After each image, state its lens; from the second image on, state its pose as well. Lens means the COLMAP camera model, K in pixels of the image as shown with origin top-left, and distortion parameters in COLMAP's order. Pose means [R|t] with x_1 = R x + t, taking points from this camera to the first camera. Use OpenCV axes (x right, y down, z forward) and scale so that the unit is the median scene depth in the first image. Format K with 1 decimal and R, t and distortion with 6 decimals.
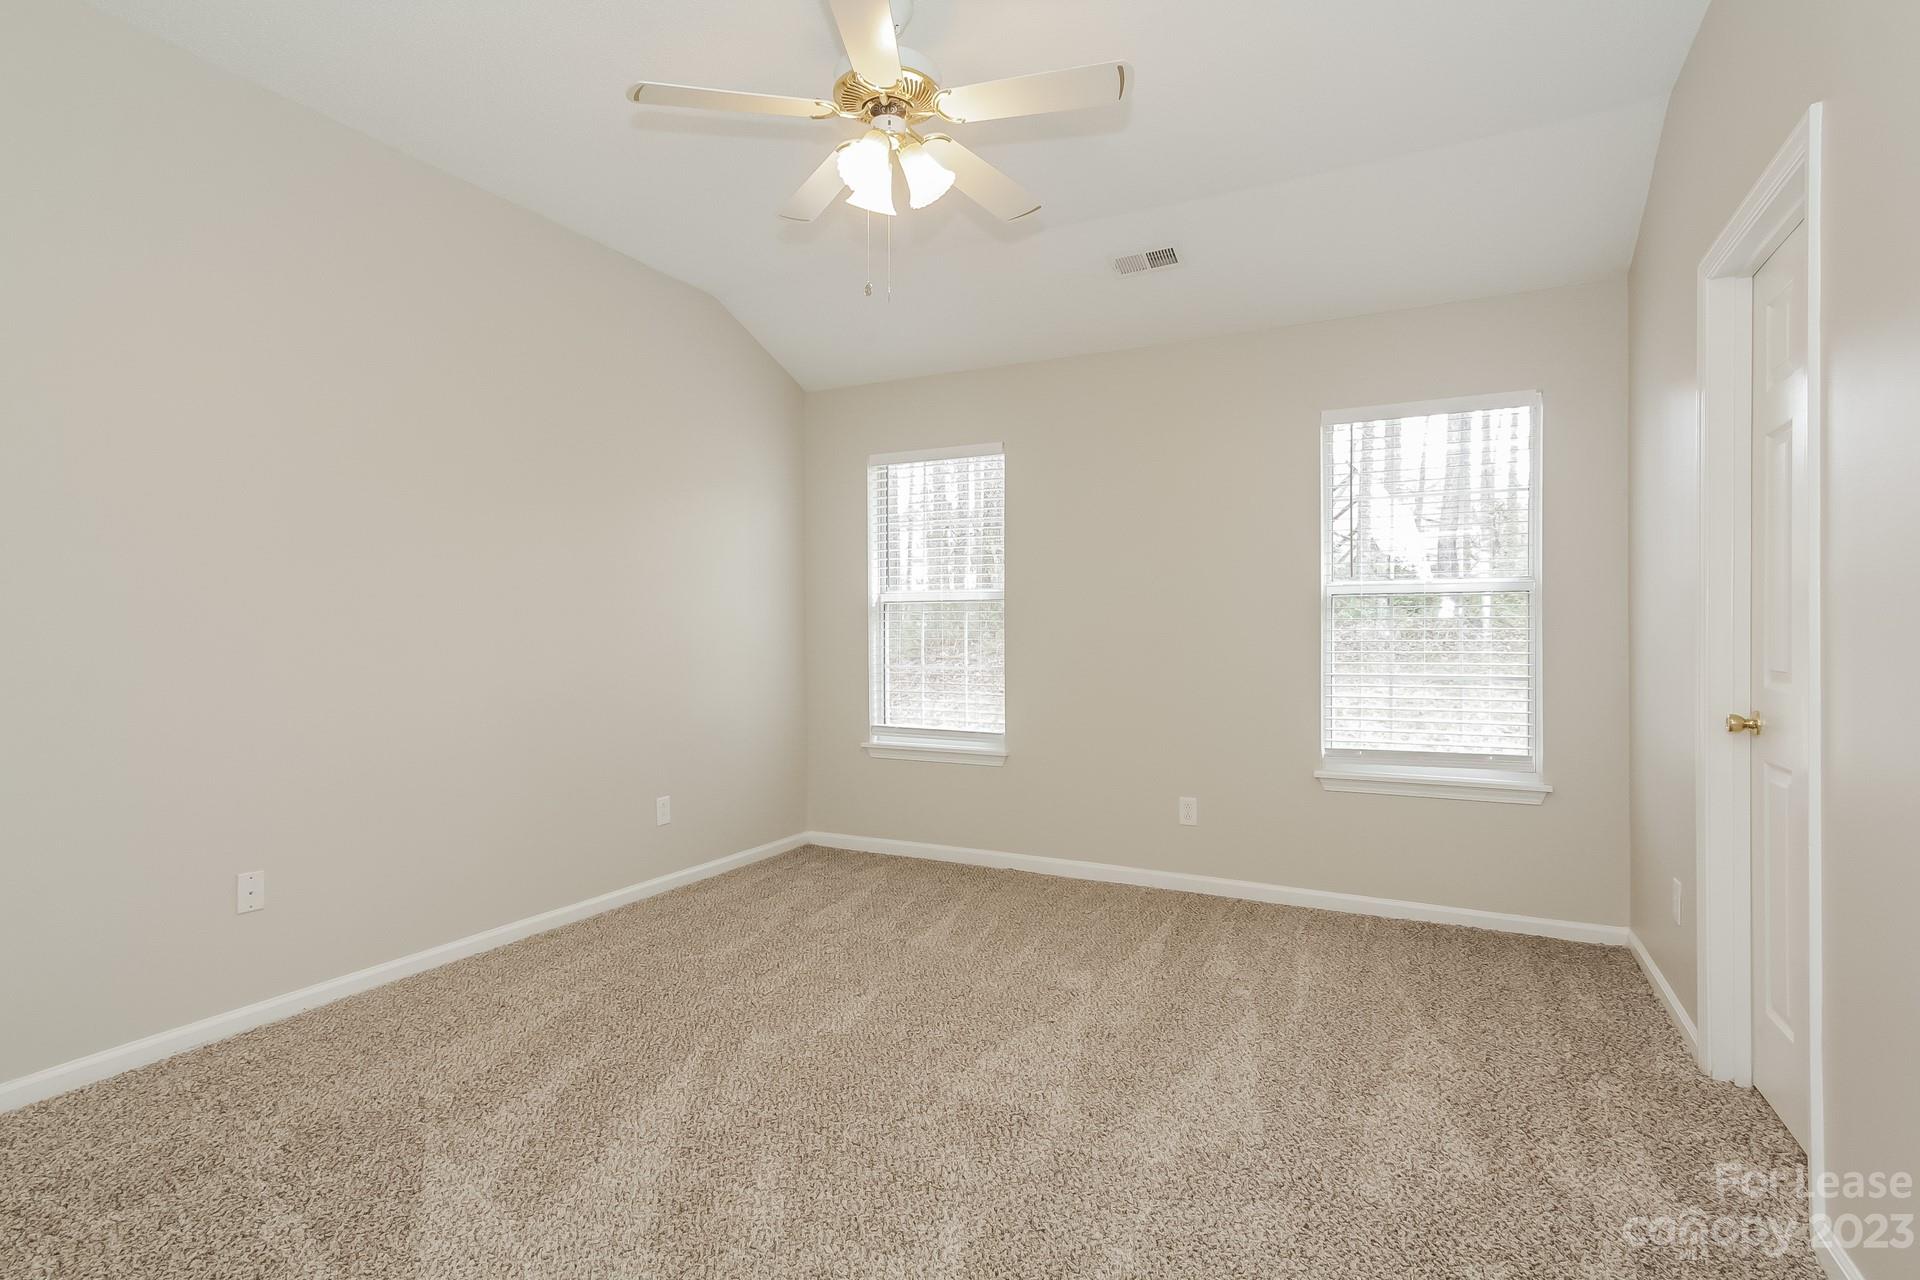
lens RADIAL K [[890.2, 0, 960.0], [0, 890.2, 640.0], [0, 0, 1]] dist [0.000448, 0.000029]
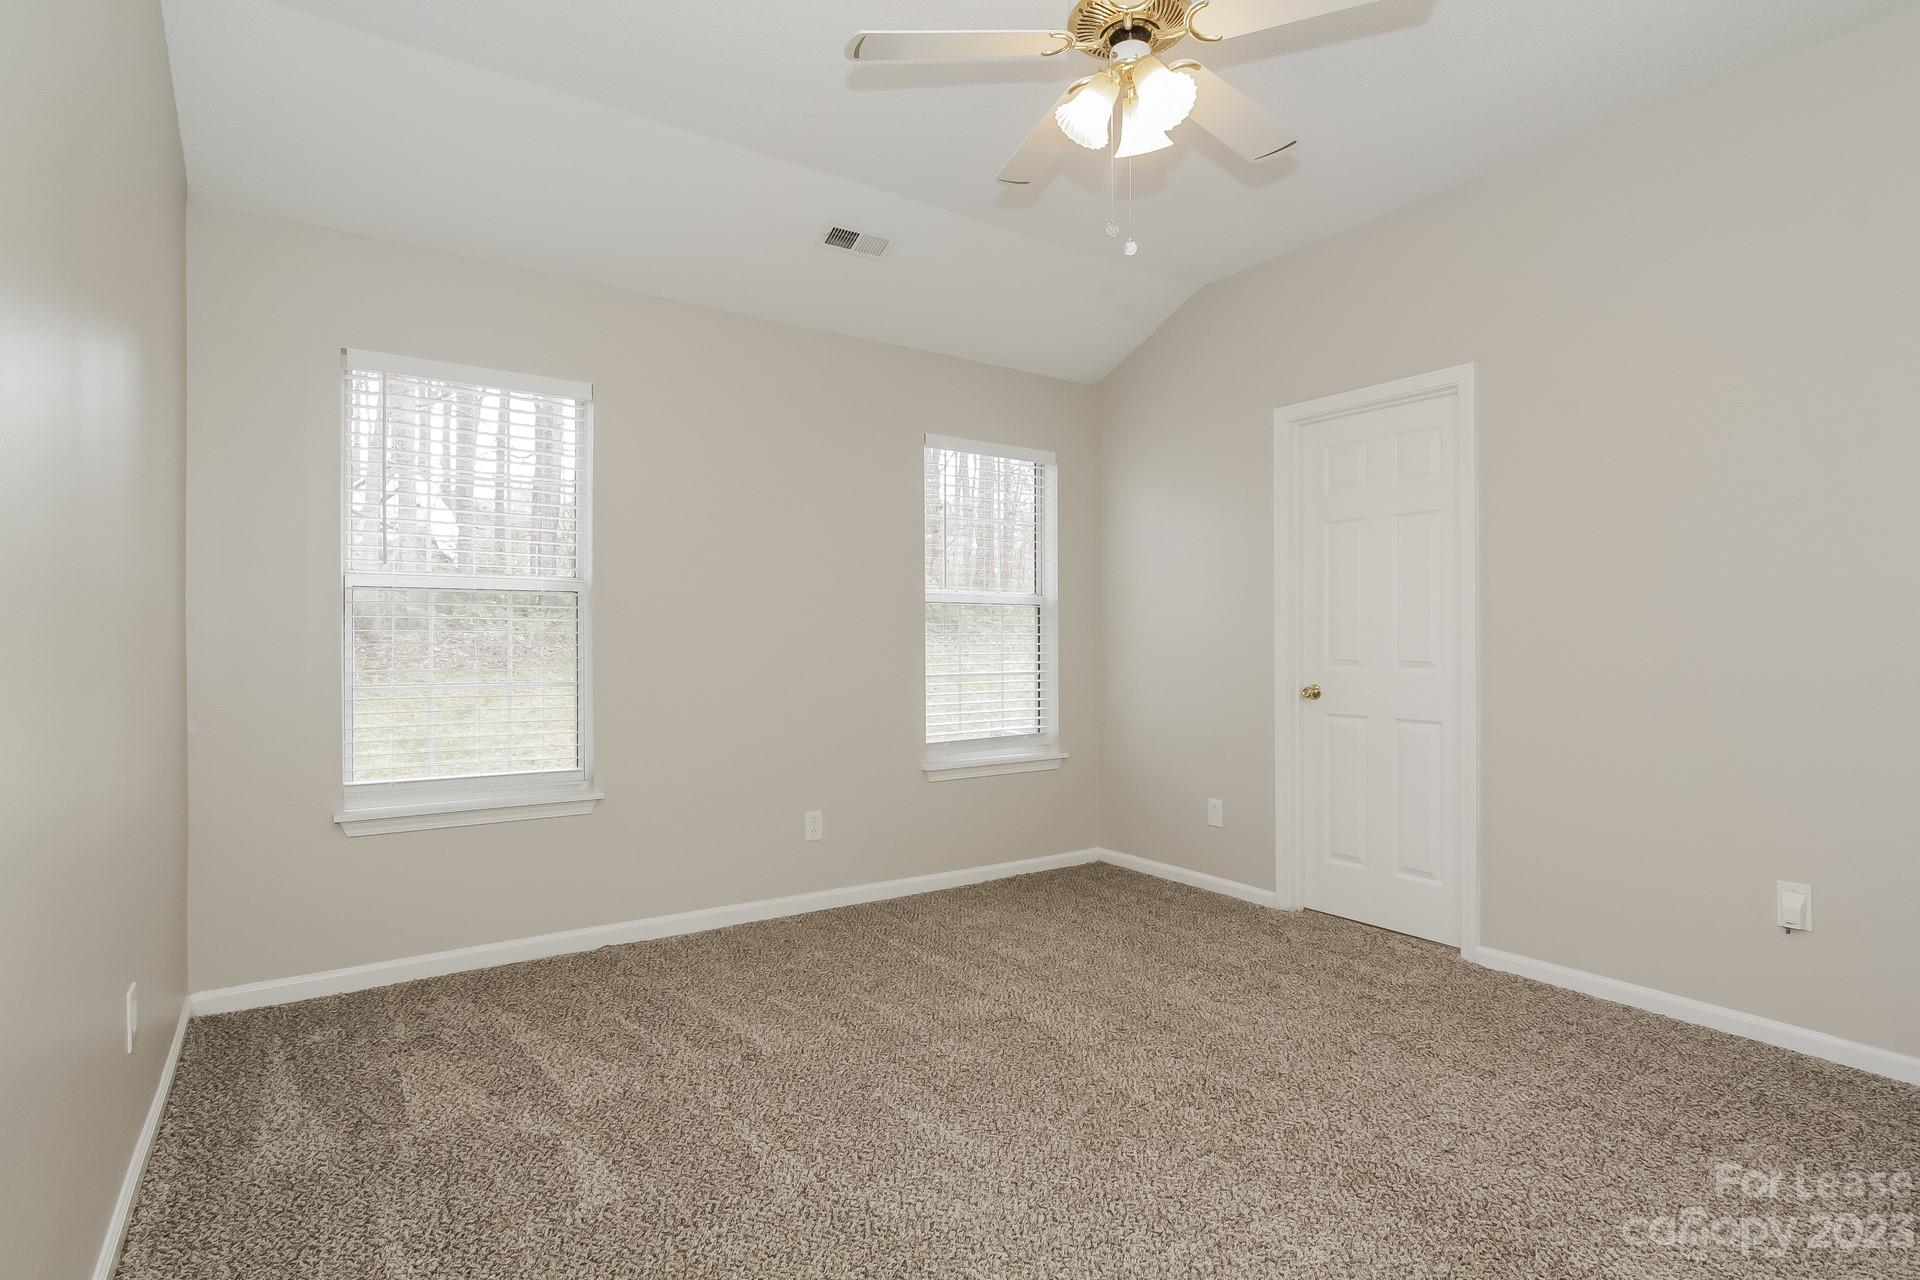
lens RADIAL K [[949.9, 0, 960.0], [0, 949.9, 640.0], [0, 0, 1]] dist [-0.033590, 0.000077]
pose [[0.458312, 0.006196, 0.888770, -0.597587], [-0.010693, 0.999942, -0.001457, -0.002664], [-0.888727, -0.008836, 0.458352, 0.439221]]
